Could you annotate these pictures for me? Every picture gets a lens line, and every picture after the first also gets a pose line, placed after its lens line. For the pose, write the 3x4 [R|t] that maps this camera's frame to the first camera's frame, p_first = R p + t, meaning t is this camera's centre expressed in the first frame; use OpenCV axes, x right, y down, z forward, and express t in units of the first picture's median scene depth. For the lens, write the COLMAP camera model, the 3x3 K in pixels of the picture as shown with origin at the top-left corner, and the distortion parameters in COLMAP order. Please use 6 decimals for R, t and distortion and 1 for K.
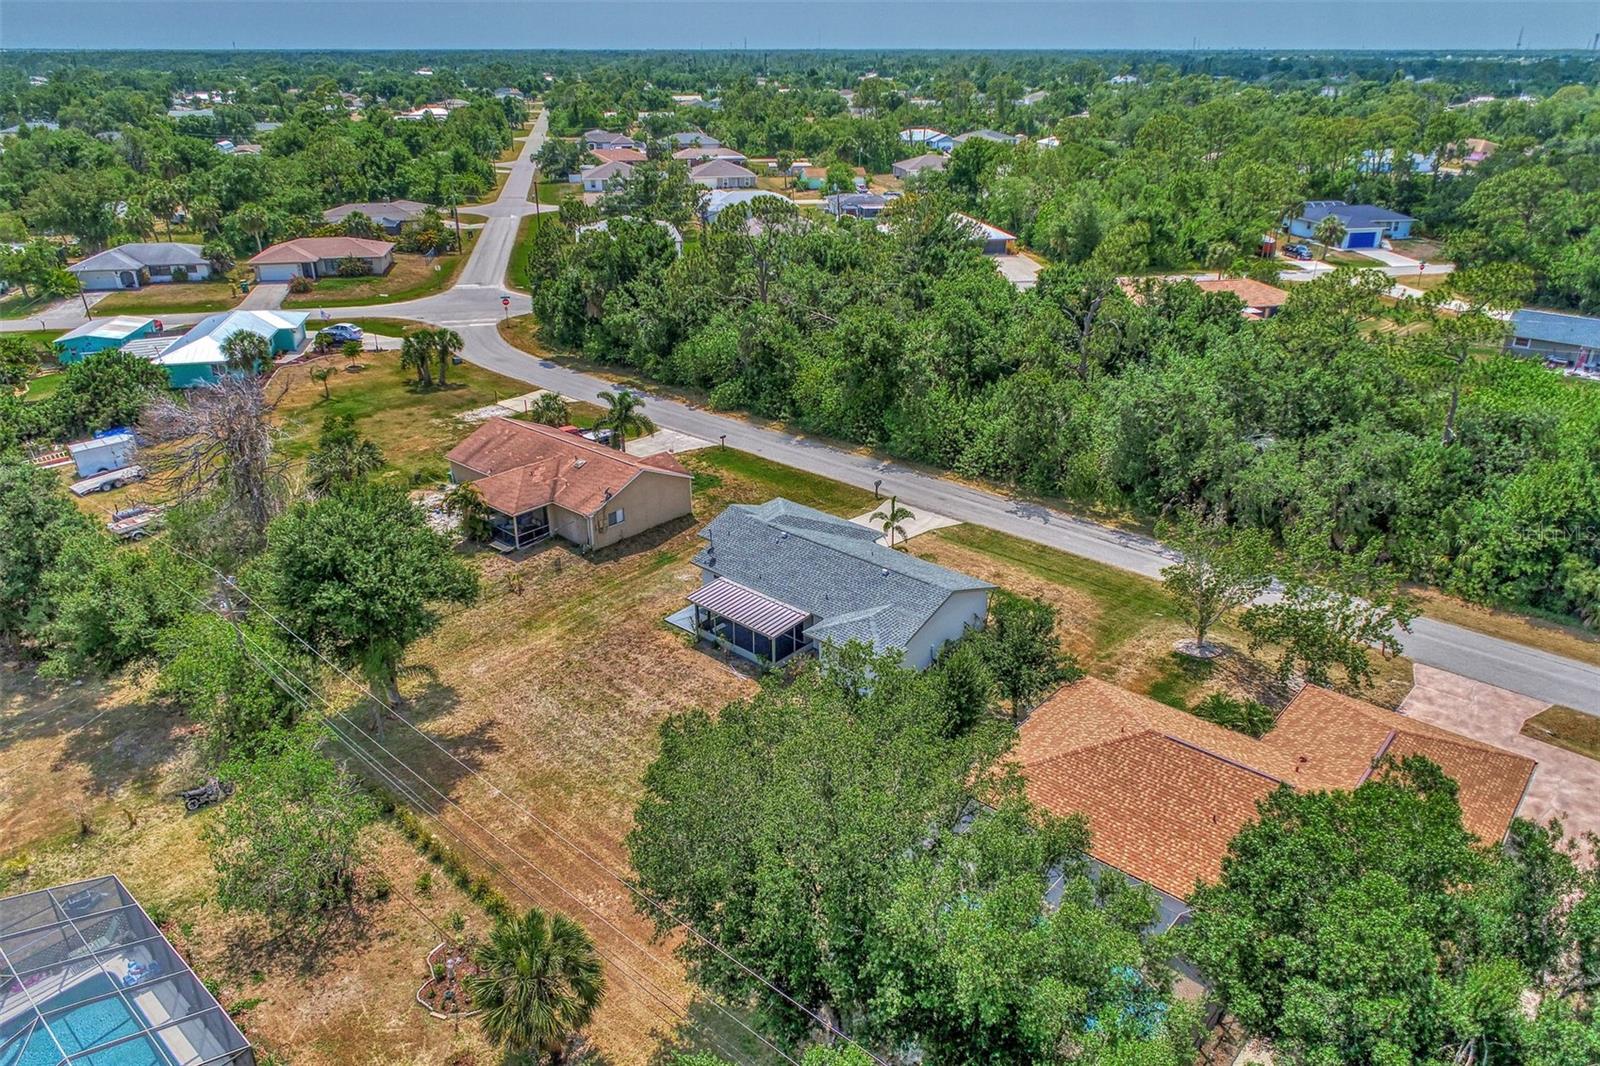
lens RADIAL K [[1083.4, 0, 800.0], [0, 1083.4, 533.0], [0, 0, 1]] dist [-0.005099, 0.002282]
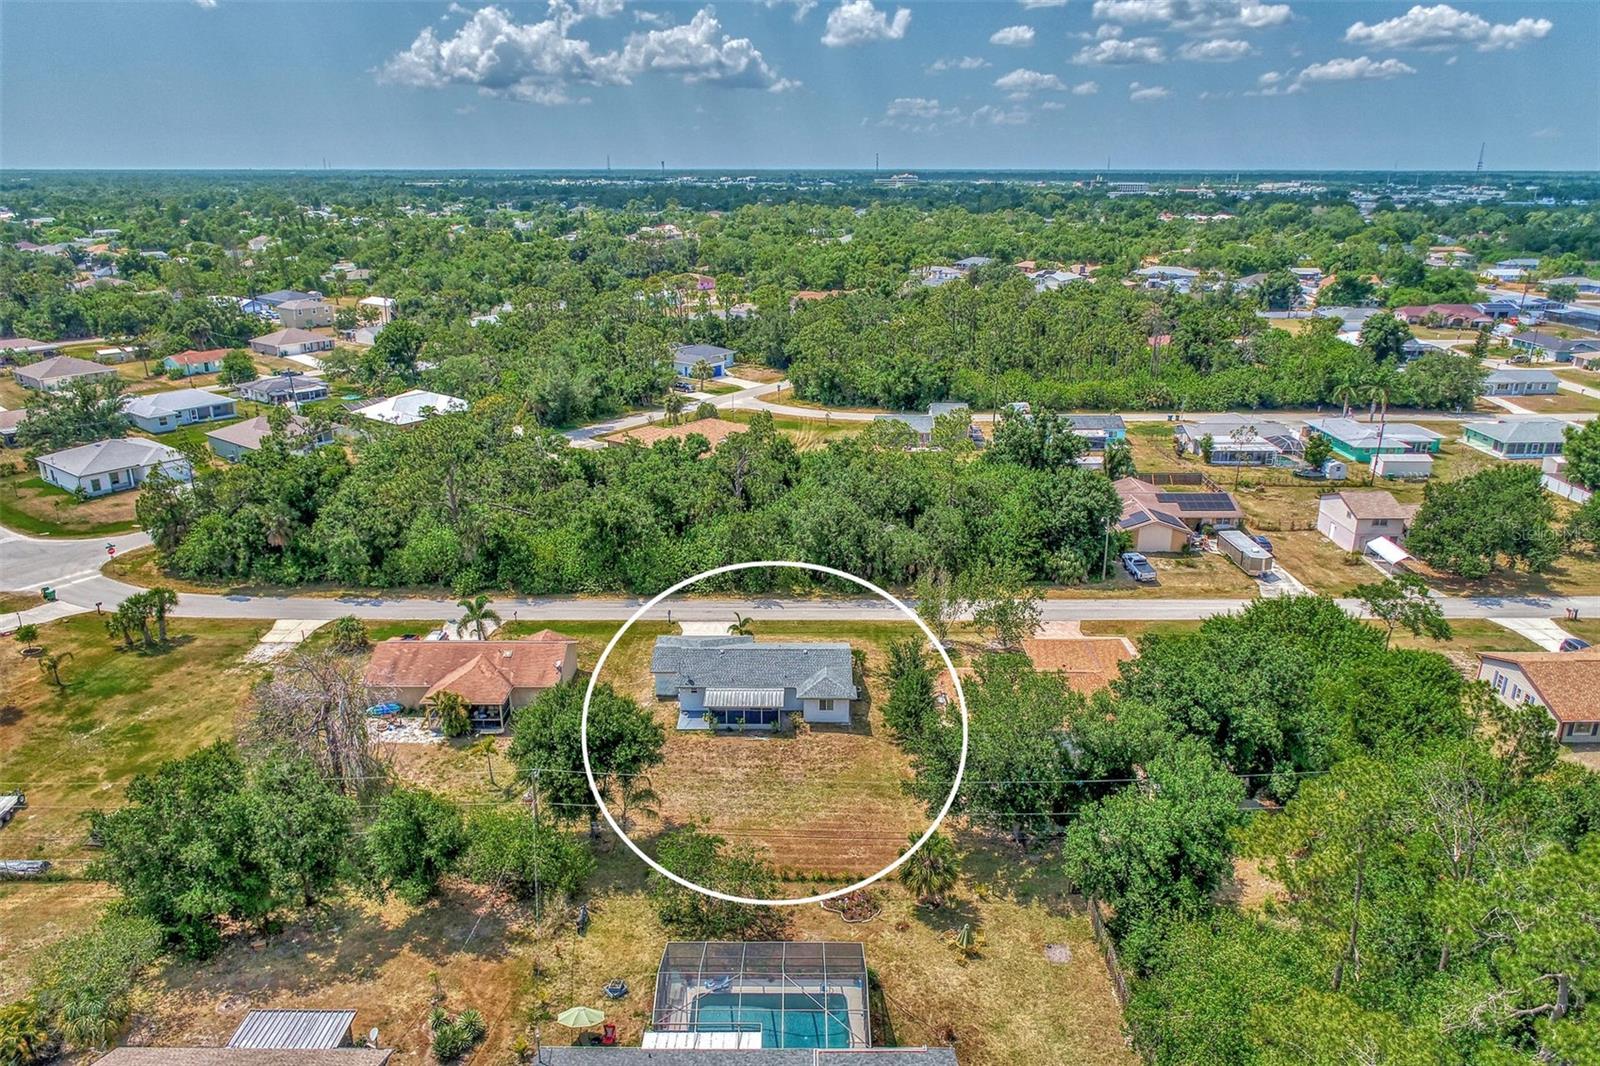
lens RADIAL K [[1095.6, 0, 800.0], [0, 1095.6, 533.0], [0, 0, 1]] dist [-0.001080, 0.032755]
pose [[0.746666, -0.209699, 0.631281, -0.813095], [0.267761, 0.963479, 0.003345, -0.125799], [-0.608928, 0.166535, 0.775547, -0.272077]]
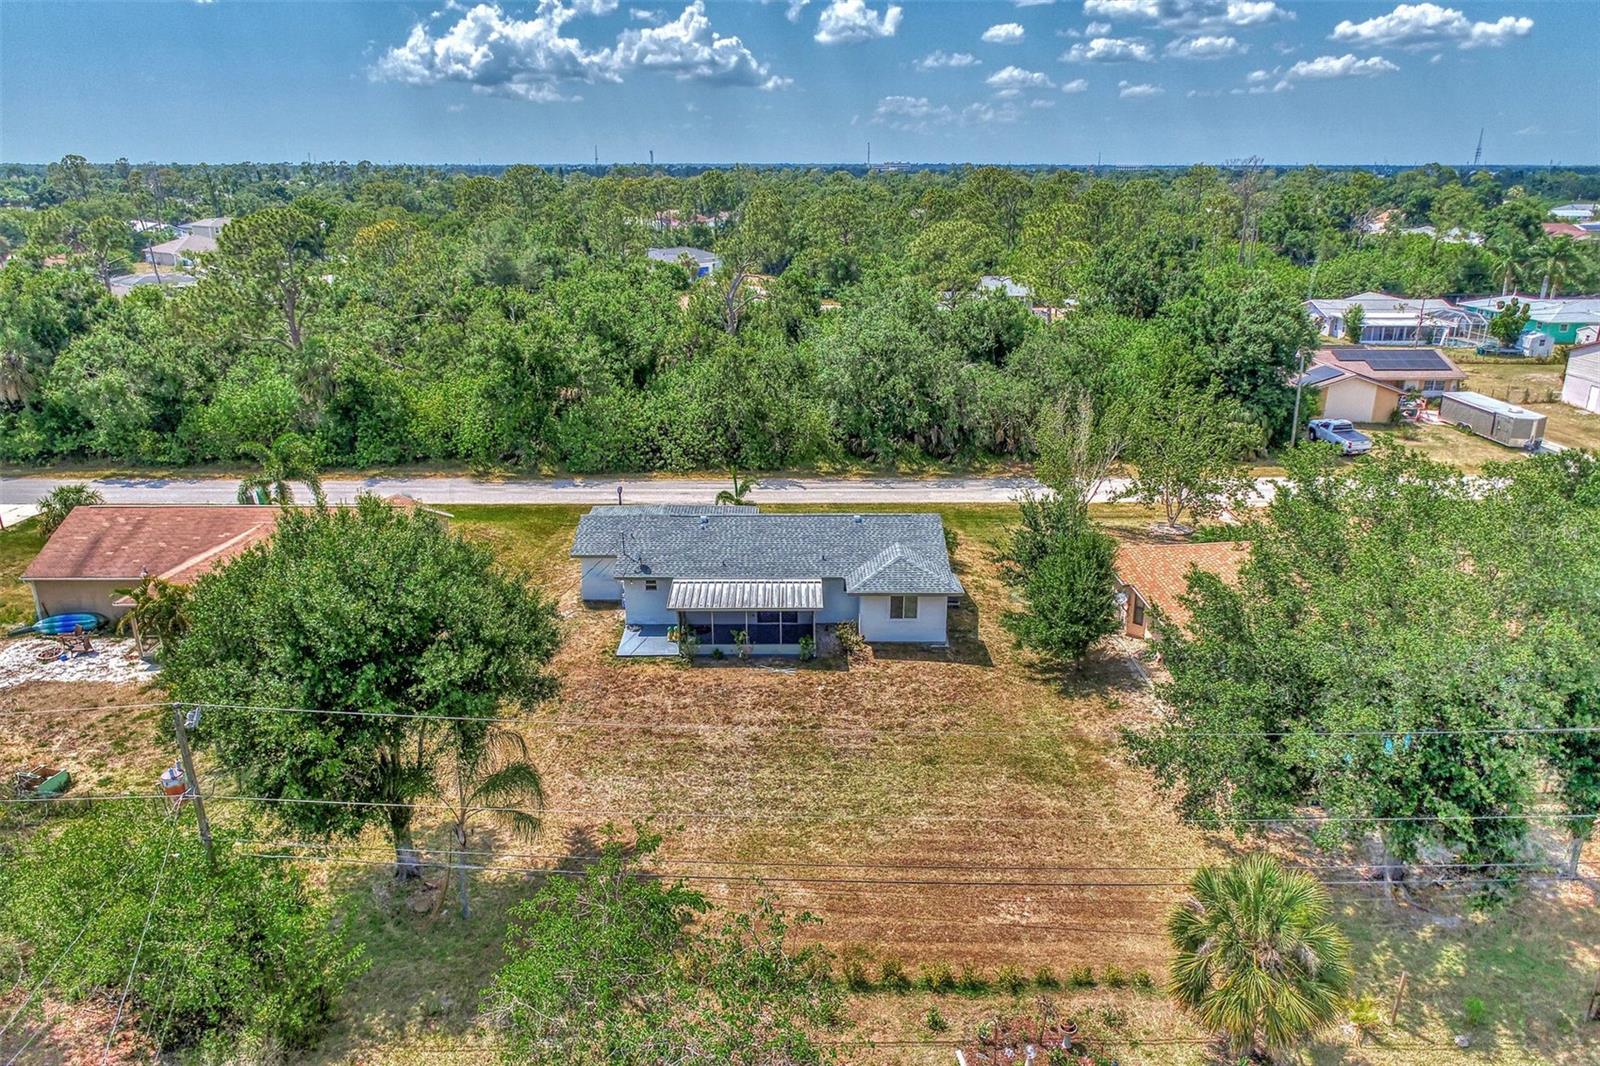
lens RADIAL K [[1083.4, 0, 800.0], [0, 1083.4, 533.0], [0, 0, 1]] dist [-0.005099, 0.002282]
pose [[0.740779, -0.212882, 0.637124, -0.456886], [0.272560, 0.962128, 0.004571, 0.026694], [-0.613968, 0.170269, 0.770747, 0.297640]]
